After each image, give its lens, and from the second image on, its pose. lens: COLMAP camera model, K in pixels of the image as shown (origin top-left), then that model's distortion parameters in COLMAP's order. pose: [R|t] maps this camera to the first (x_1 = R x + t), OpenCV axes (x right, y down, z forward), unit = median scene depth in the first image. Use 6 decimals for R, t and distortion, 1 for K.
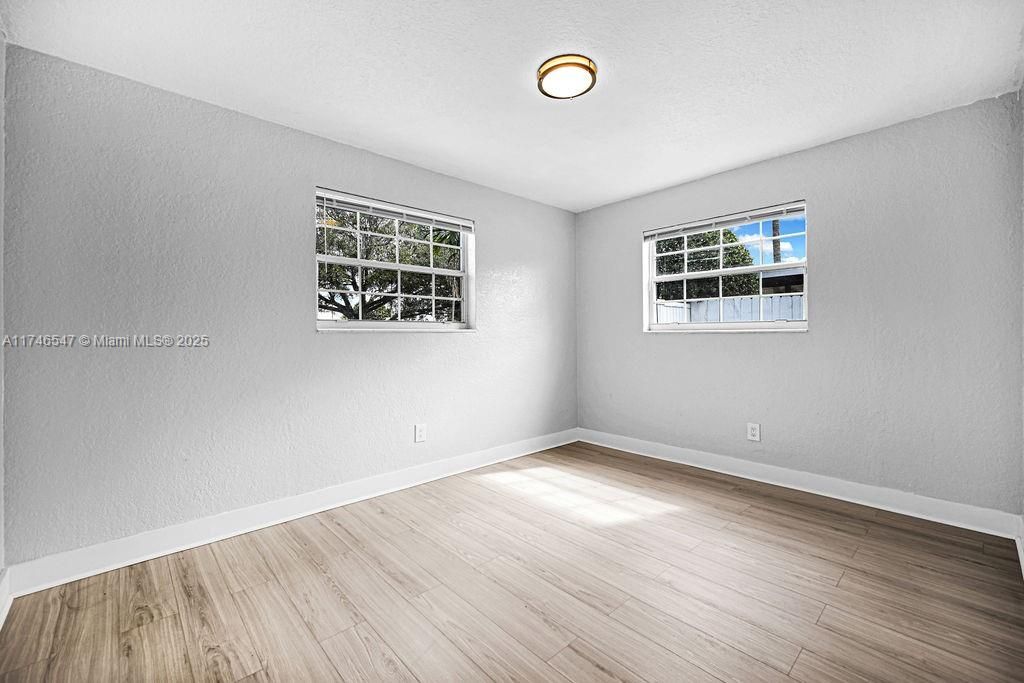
lens RADIAL K [[423.6, 0, 515.2], [0, 423.6, 338.8], [0, 0, 1]] dist [0.000397, -0.000169]
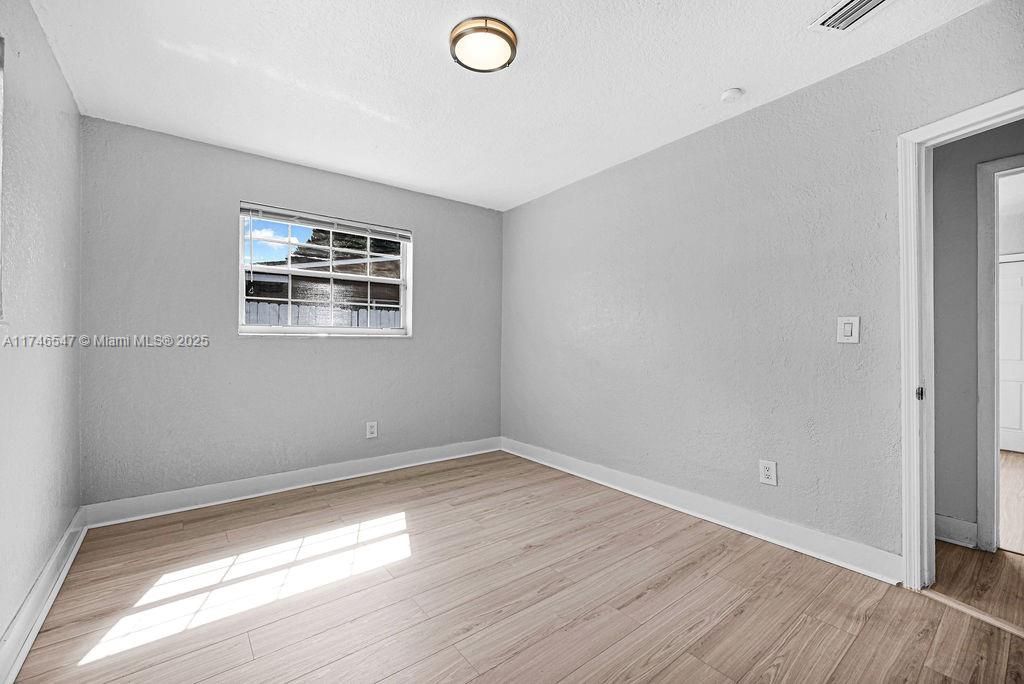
lens RADIAL K [[423.6, 0, 515.2], [0, 423.6, 339.3], [0, 0, 1]] dist [0.000397, -0.000169]
pose [[0.083029, 0.007819, 0.996516, -0.532341], [0.002262, 0.999965, -0.008034, -0.001012], [-0.996545, 0.002921, 0.083008, 0.595800]]
